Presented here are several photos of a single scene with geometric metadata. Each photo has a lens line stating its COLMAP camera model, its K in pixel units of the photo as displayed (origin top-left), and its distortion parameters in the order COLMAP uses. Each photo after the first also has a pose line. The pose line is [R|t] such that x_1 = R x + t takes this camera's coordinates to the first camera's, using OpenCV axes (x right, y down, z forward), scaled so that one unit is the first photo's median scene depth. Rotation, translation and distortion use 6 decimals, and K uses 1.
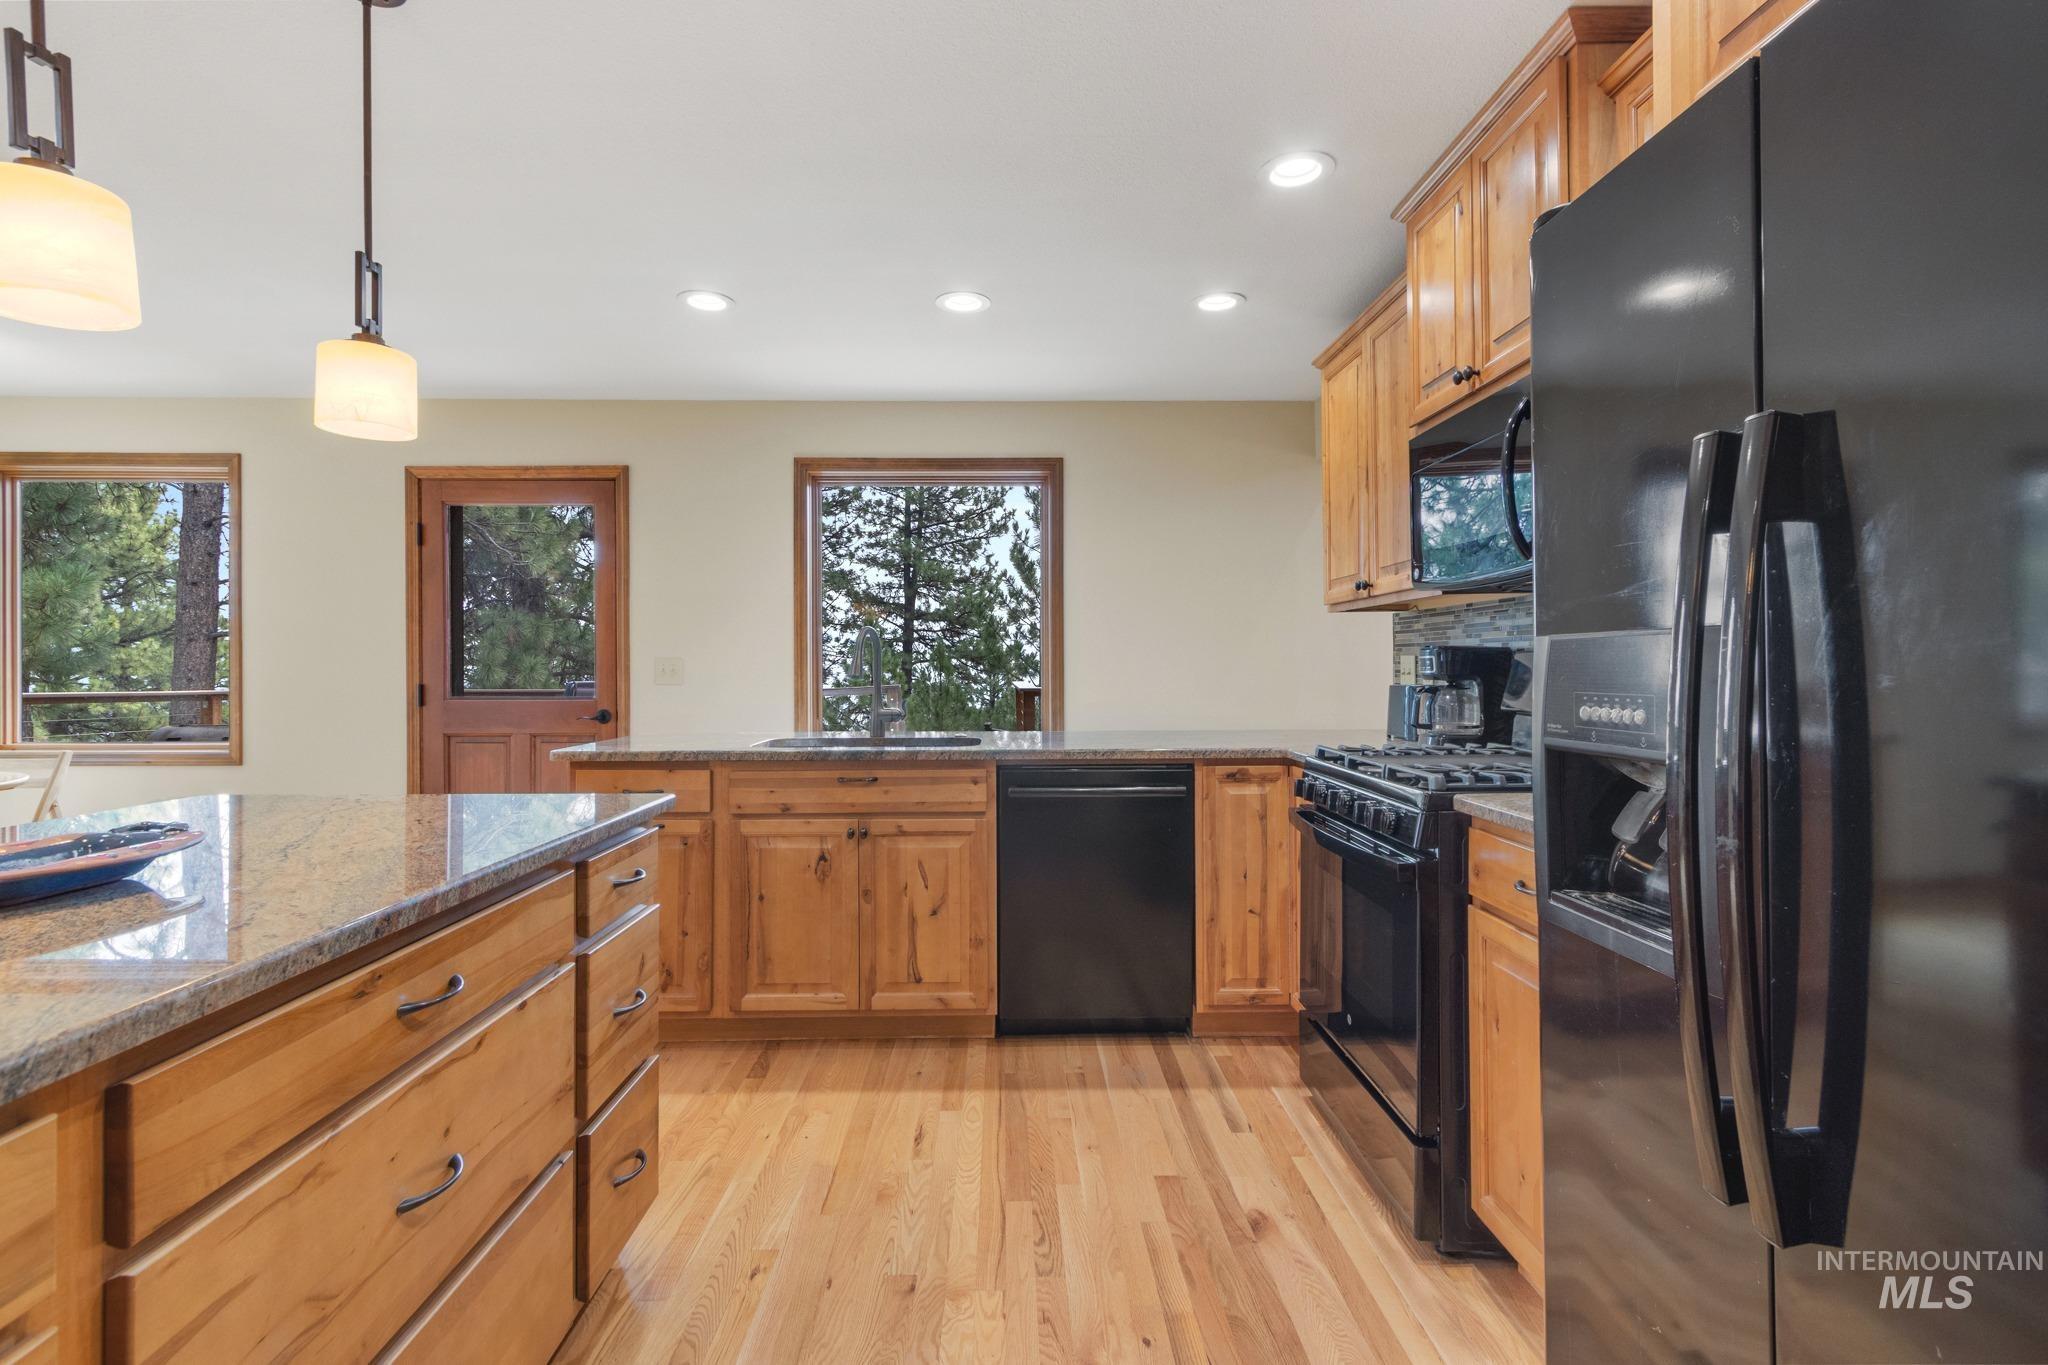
lens RADIAL K [[954.2, 0, 1026.0], [0, 954.2, 666.1], [0, 0, 1]] dist [-0.001785, 0.000104]
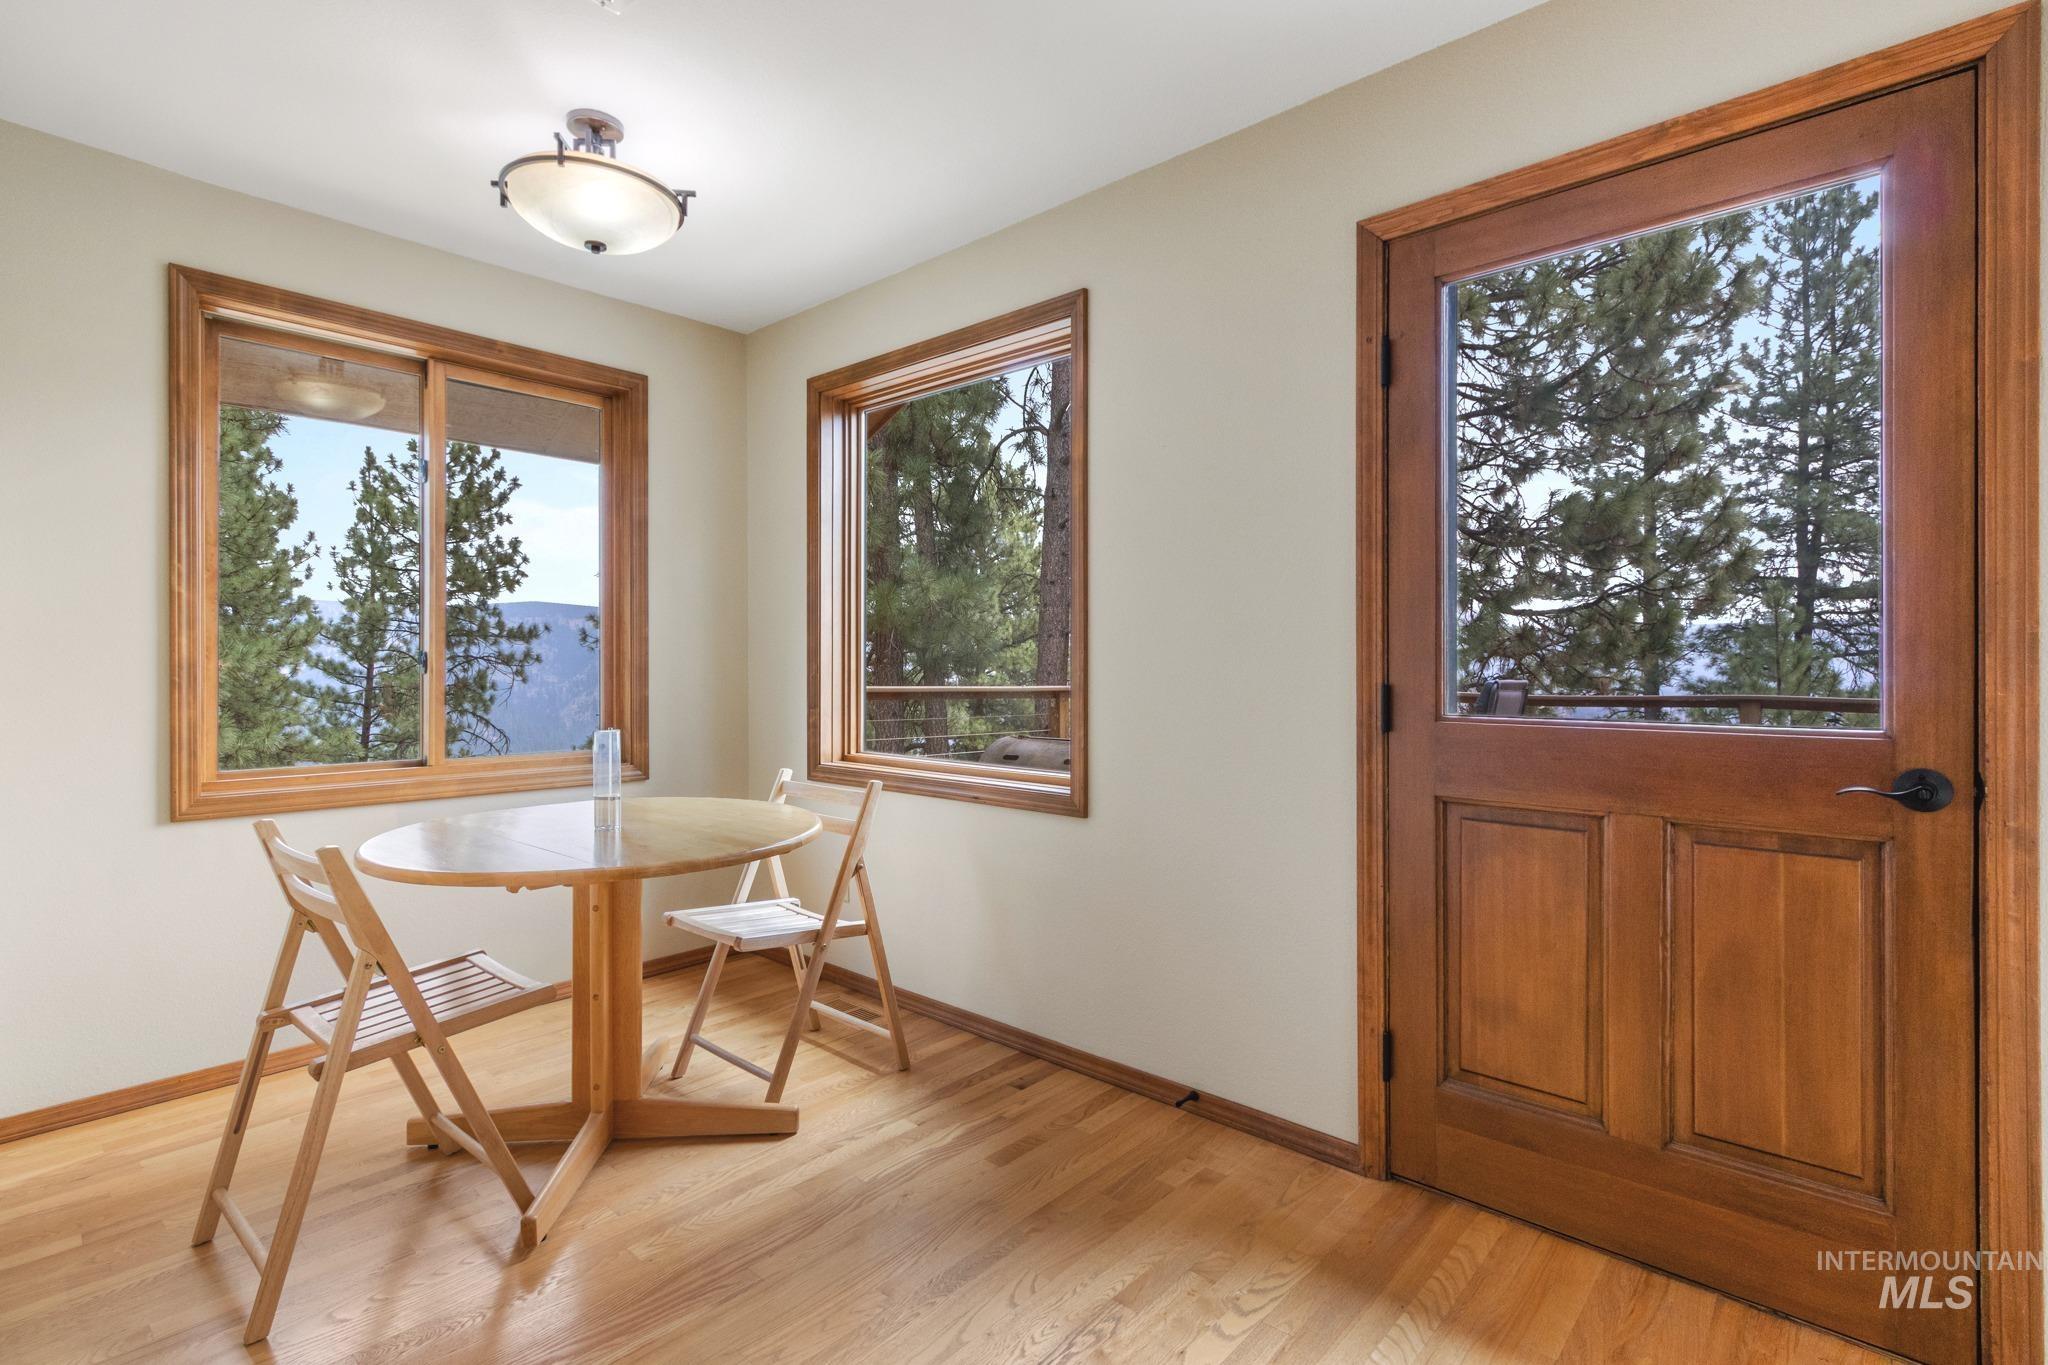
lens RADIAL K [[954.2, 0, 1026.0], [0, 954.2, 666.1], [0, 0, 1]] dist [-0.001785, 0.000104]
pose [[0.730087, 0.003045, -0.683347, -0.071746], [-0.001637, 0.999995, 0.002707, 0.001402], [0.683352, -0.000858, 0.730088, 0.087133]]
